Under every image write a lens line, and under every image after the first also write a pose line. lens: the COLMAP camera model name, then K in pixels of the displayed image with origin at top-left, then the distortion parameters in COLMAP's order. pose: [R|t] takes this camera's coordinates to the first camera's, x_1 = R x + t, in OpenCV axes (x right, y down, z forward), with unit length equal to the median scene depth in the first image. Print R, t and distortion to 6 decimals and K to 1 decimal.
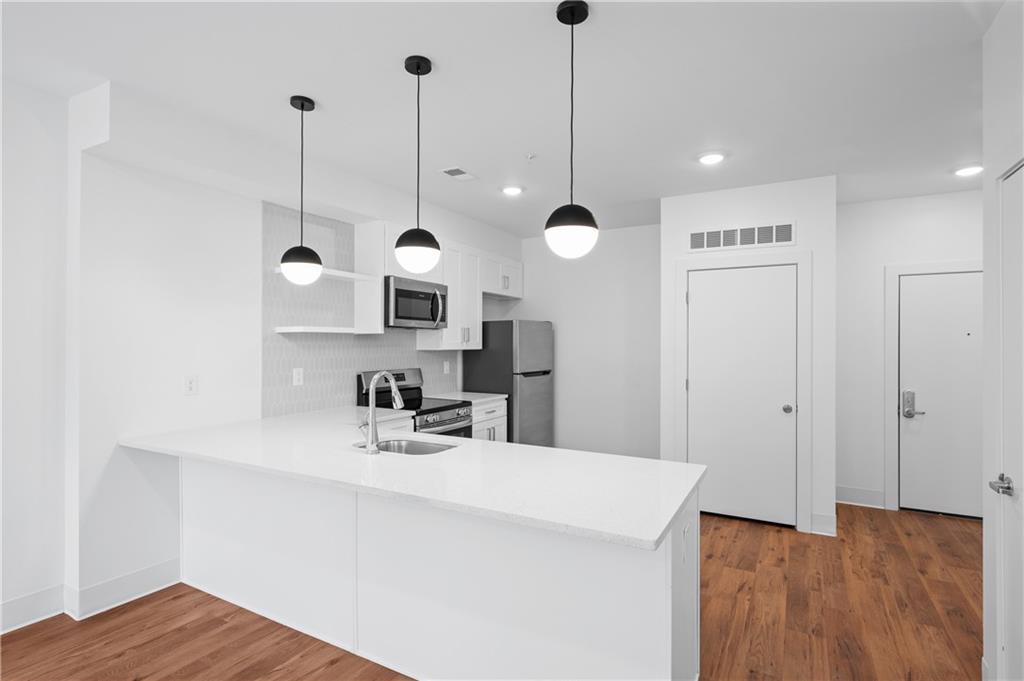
lens RADIAL K [[492.9, 0, 512.6], [0, 492.9, 345.4], [0, 0, 1]] dist [-0.002680, -0.000461]
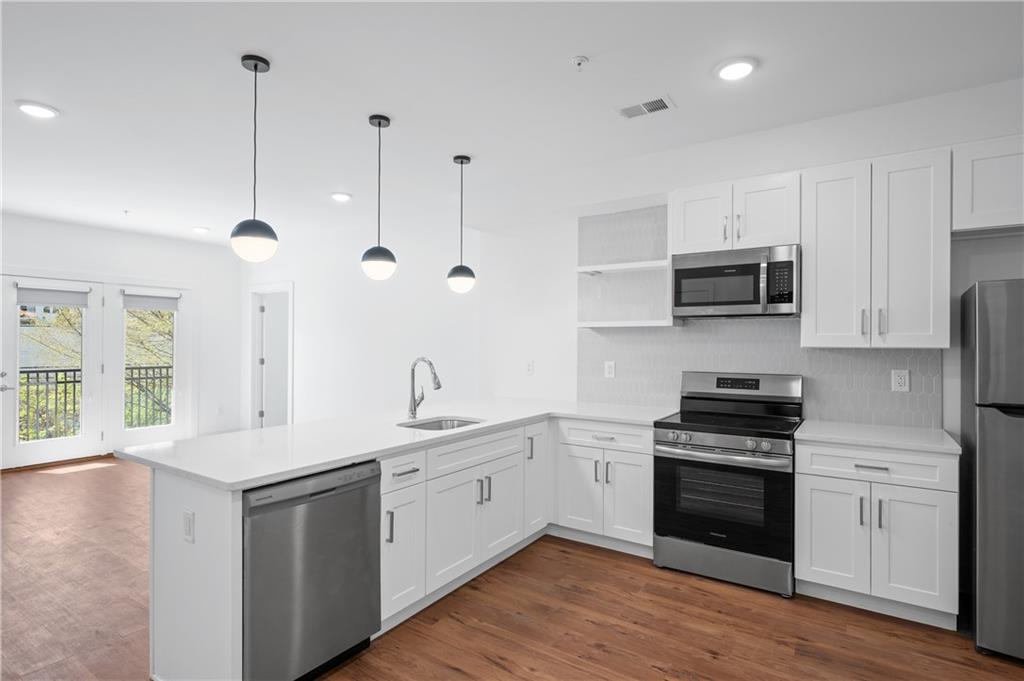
lens RADIAL K [[523.0, 0, 513.7], [0, 523.0, 341.1], [0, 0, 1]] dist [-0.002512, 0.001864]
pose [[-0.069734, -0.005152, -0.997552, 0.560739], [-0.008794, 0.999951, -0.004550, 0.007662], [0.997527, 0.008455, -0.069776, 0.695809]]
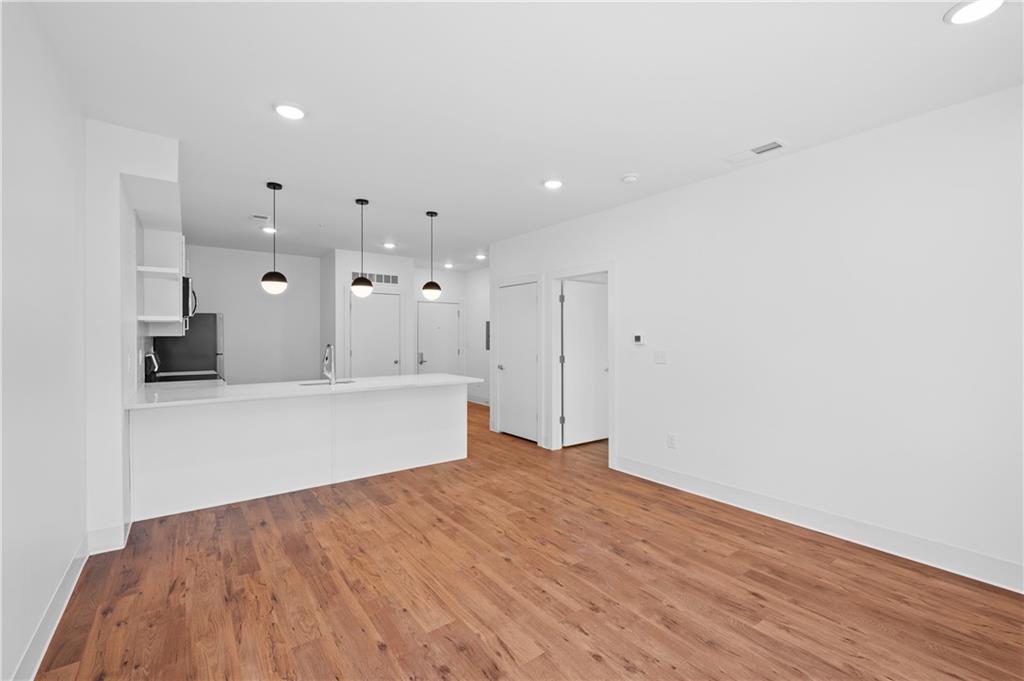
lens RADIAL K [[437.6, 0, 509.3], [0, 437.6, 343.1], [0, 0, 1]] dist [0.007938, -0.002490]
pose [[0.406566, -0.020053, 0.913401, -0.832460], [0.005462, 0.999795, 0.019519, 0.011593], [-0.913605, -0.002947, 0.406592, -0.194616]]
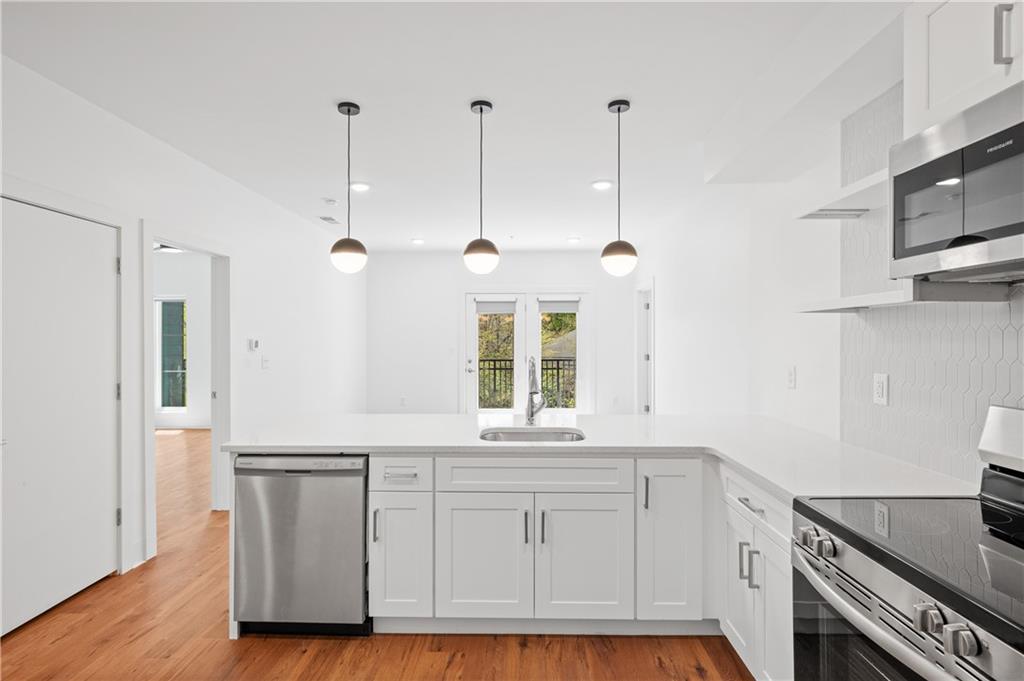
lens RADIAL K [[523.0, 0, 509.1], [0, 523.0, 338.2], [0, 0, 1]] dist [-0.002512, 0.001864]
pose [[-0.881086, -0.000806, -0.472955, 0.174577], [-0.003018, 0.999988, 0.003918, 0.004208], [0.472946, 0.004879, -0.881078, 1.056381]]
